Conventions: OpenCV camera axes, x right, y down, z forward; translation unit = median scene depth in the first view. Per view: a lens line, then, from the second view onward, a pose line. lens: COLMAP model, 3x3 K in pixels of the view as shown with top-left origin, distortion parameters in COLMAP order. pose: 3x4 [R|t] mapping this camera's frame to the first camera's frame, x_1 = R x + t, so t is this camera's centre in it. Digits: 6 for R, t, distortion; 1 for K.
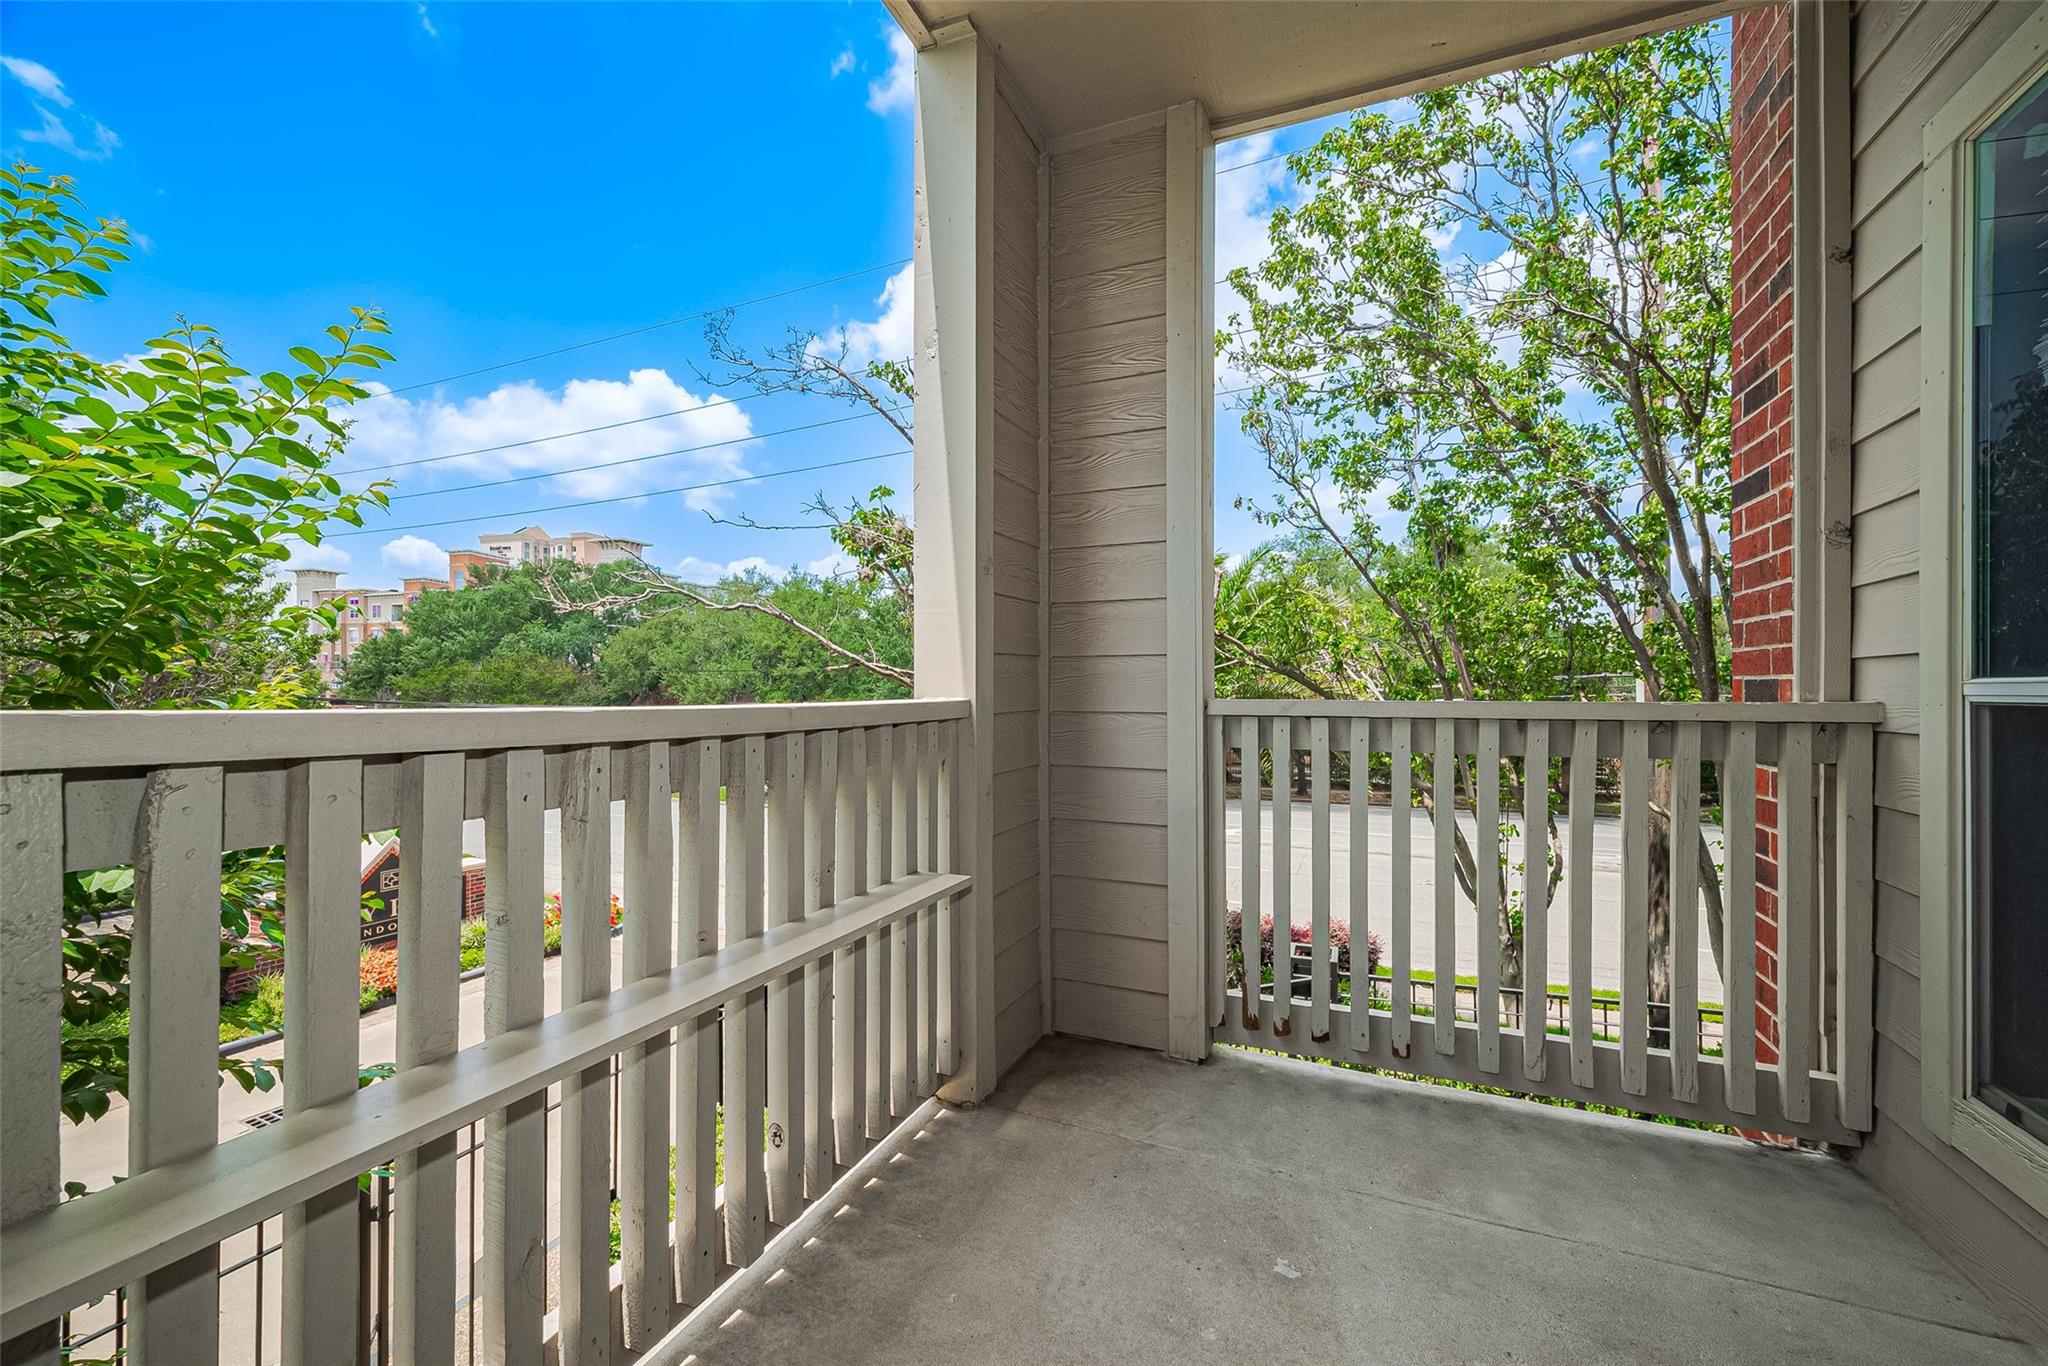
lens RADIAL K [[832.7, 0, 1028.6], [0, 832.7, 687.9], [0, 0, 1]] dist [-0.001275, 0.000246]
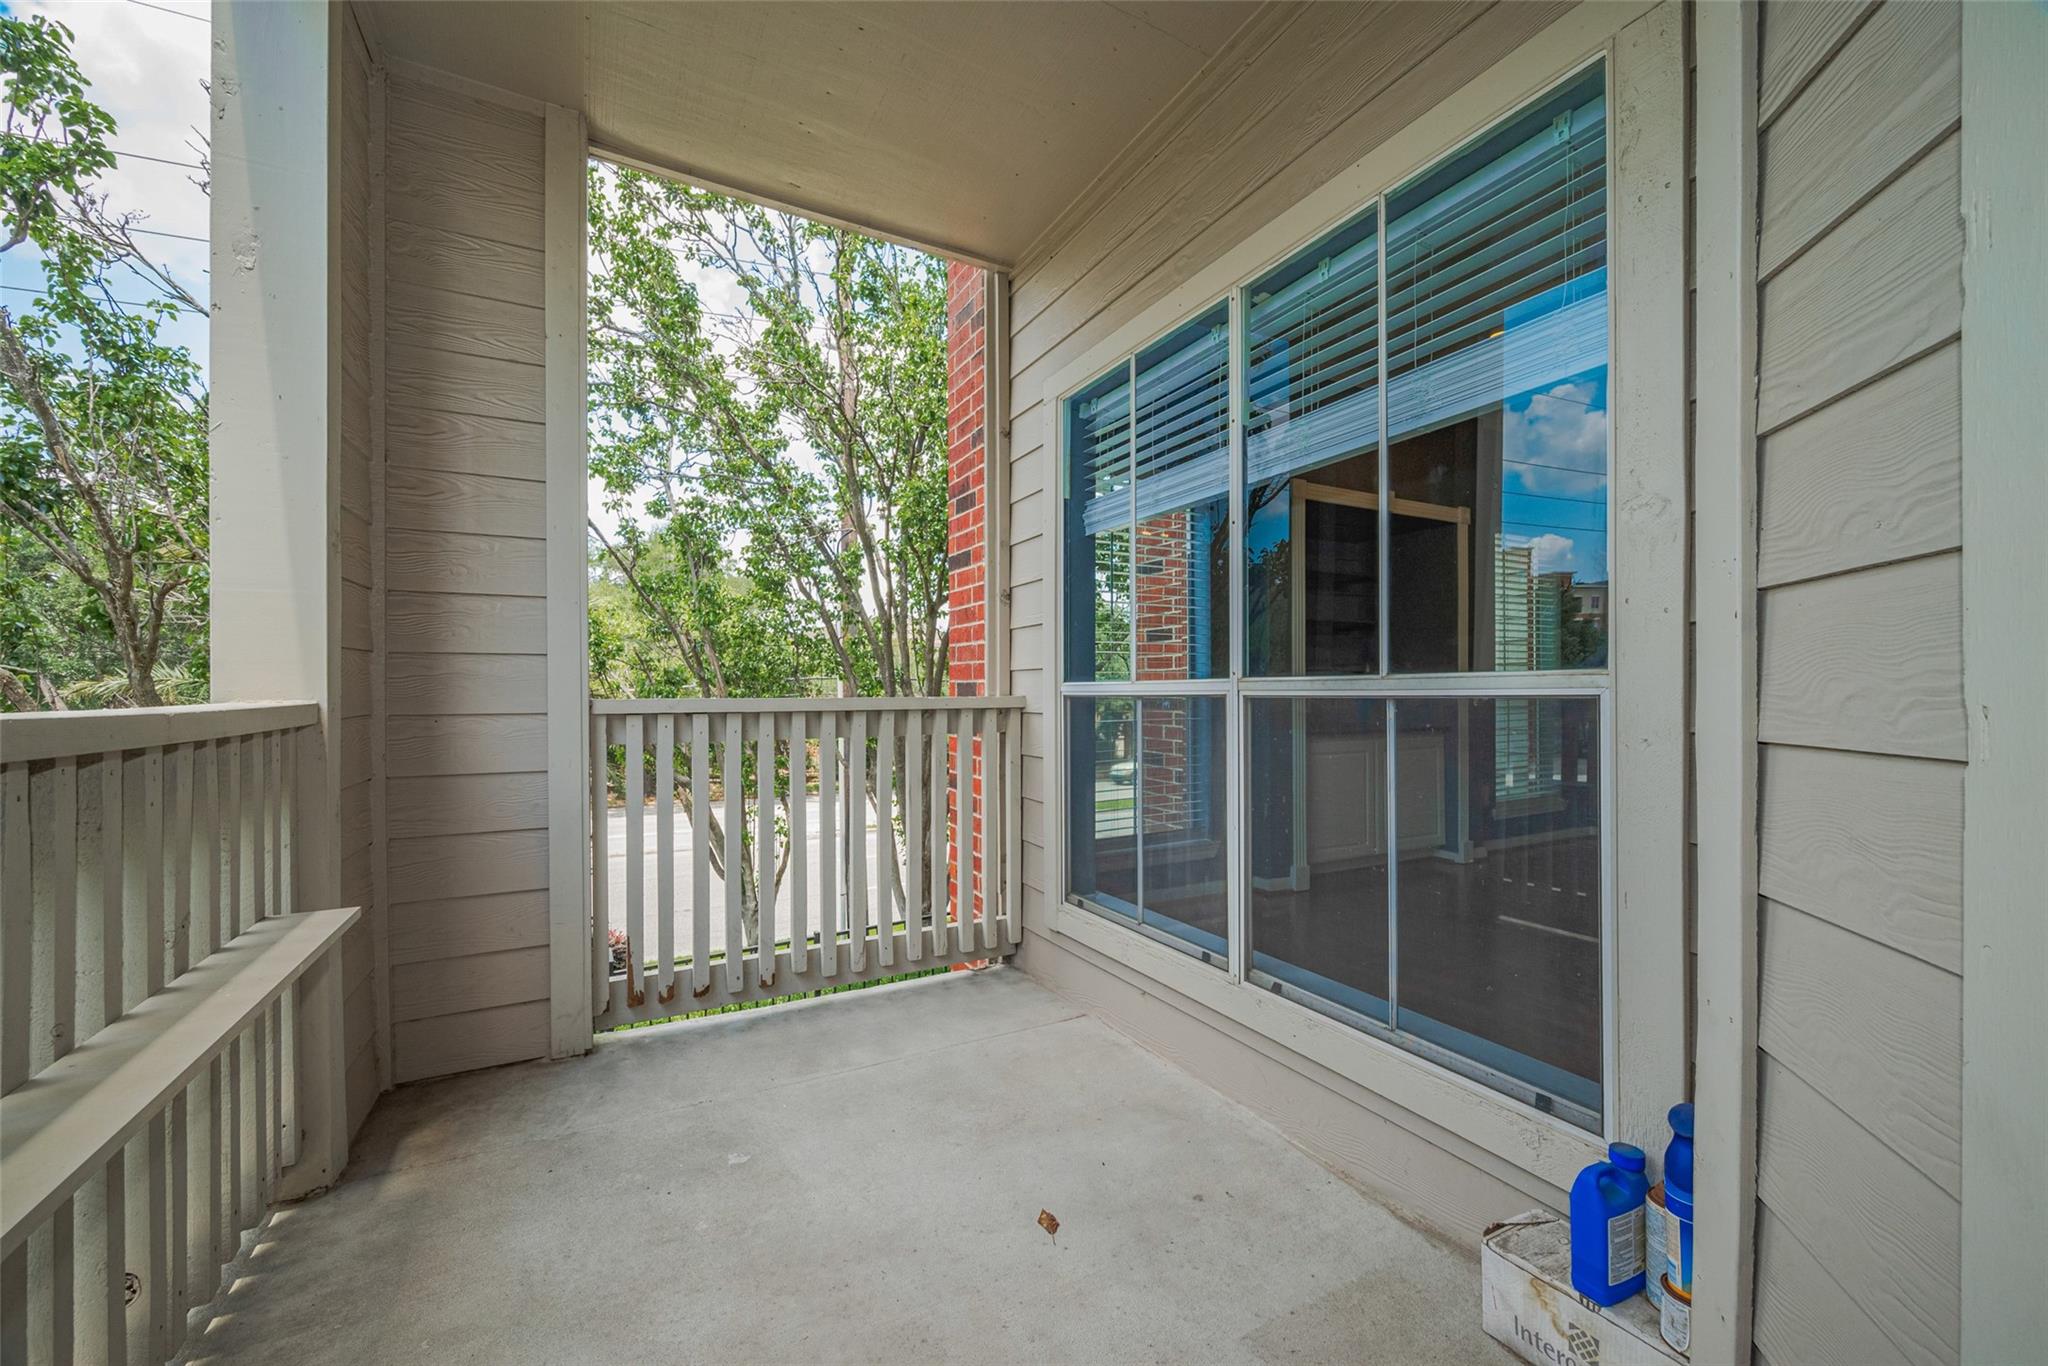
lens RADIAL K [[846.1, 0, 1080.0], [0, 846.1, 686.1], [0, 0, 1]] dist [-0.002126, -0.000666]
pose [[0.569881, 0.001322, 0.821726, -0.286588], [0.000483, 0.999998, -0.001944, -0.000178], [-0.821727, 0.001505, 0.569879, -0.088063]]
